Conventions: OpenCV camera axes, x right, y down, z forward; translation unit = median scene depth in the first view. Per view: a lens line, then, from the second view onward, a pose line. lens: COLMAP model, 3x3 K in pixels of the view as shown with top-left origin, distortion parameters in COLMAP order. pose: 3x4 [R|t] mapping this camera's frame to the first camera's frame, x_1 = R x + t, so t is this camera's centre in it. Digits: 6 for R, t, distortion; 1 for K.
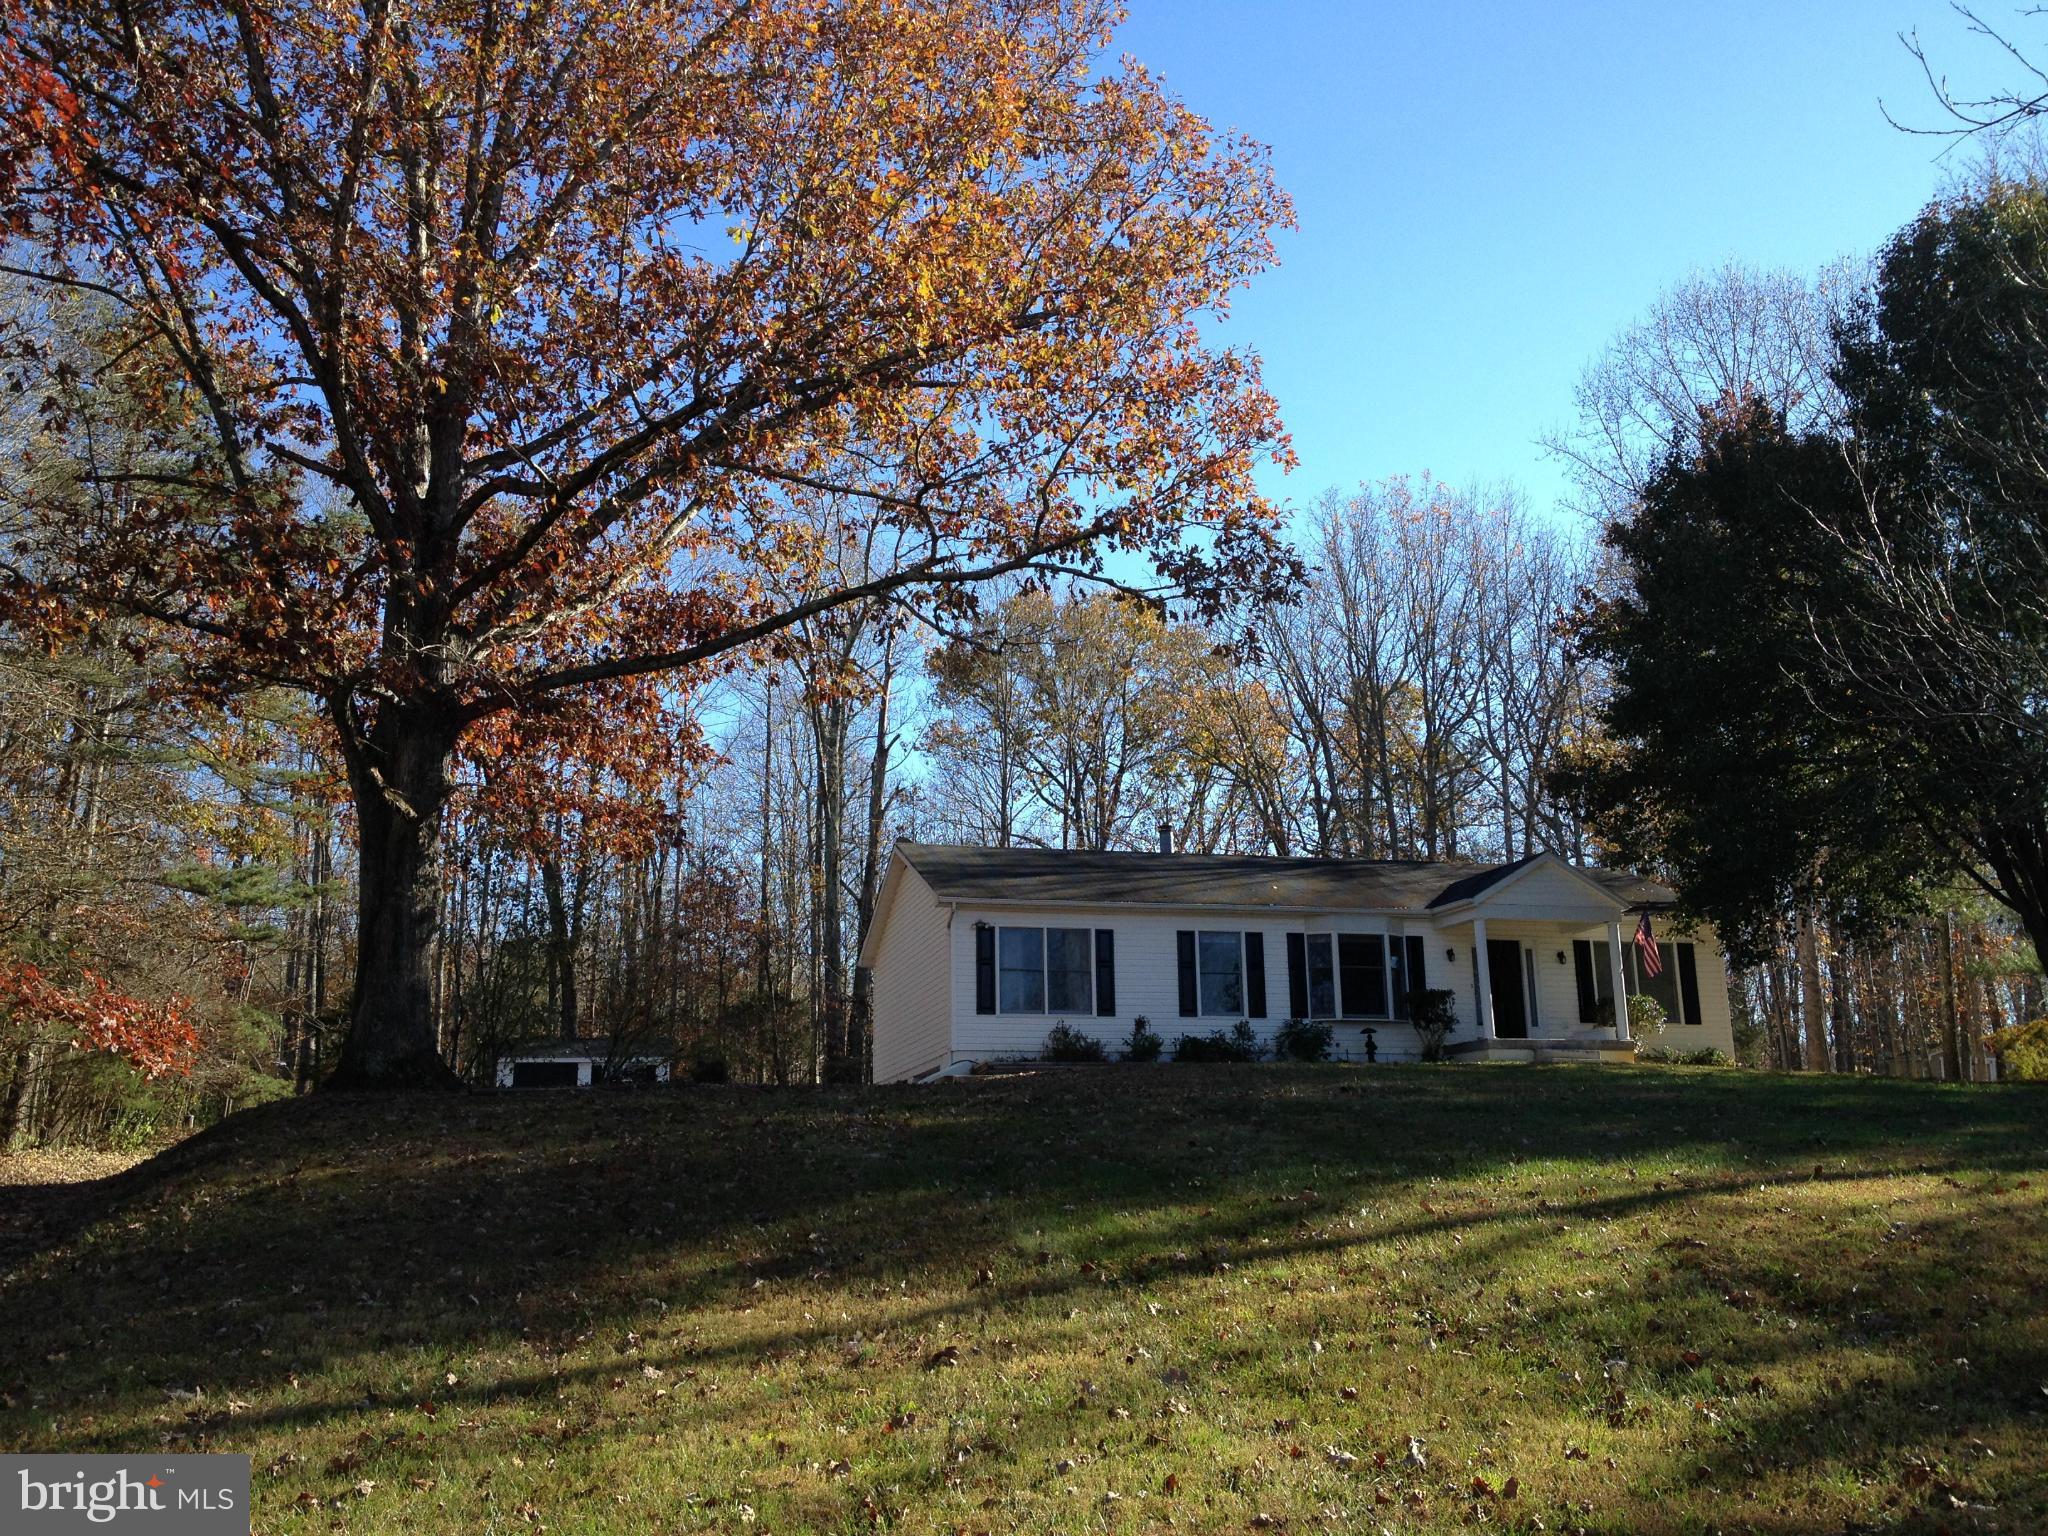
lens RADIAL K [[1935.0, 0, 1011.7], [0, 1935.0, 769.1], [0, 0, 1]] dist [0.082208, 0.000000]
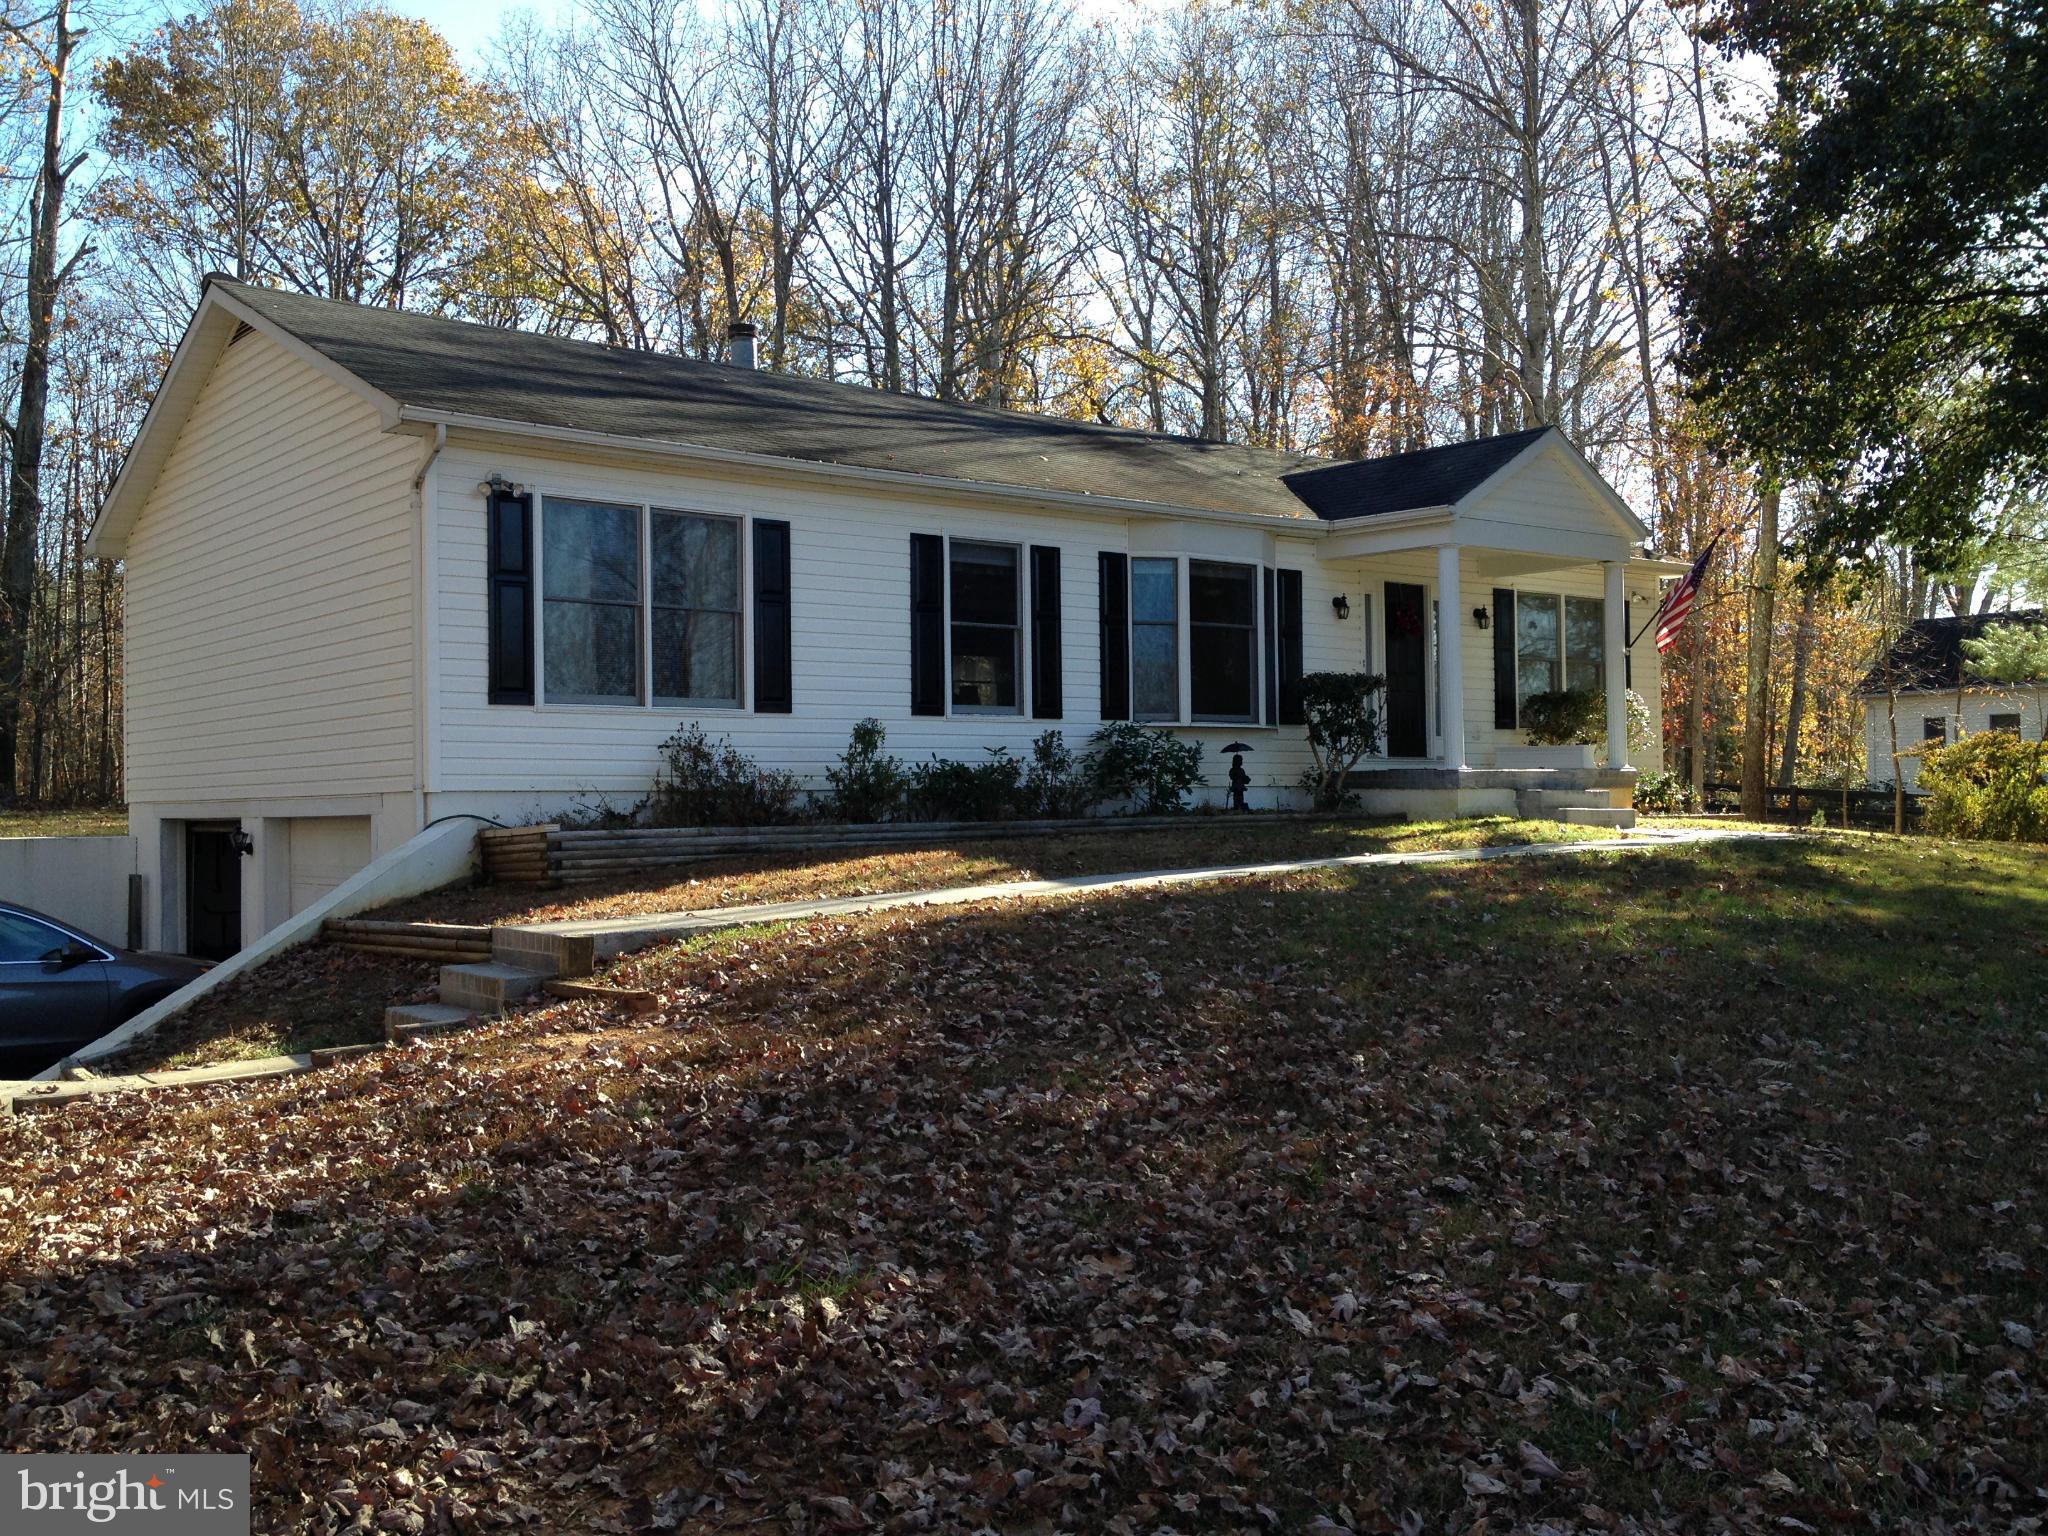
lens RADIAL K [[1972.4, 0, 1043.9], [0, 1972.4, 768.1], [0, 0, 1]] dist [0.004447, 0.000000]
pose [[0.904608, 0.013990, 0.426014, -0.088137], [-0.099929, 0.978567, 0.180056, 0.050832], [-0.414365, -0.205451, 0.886618, 0.559501]]
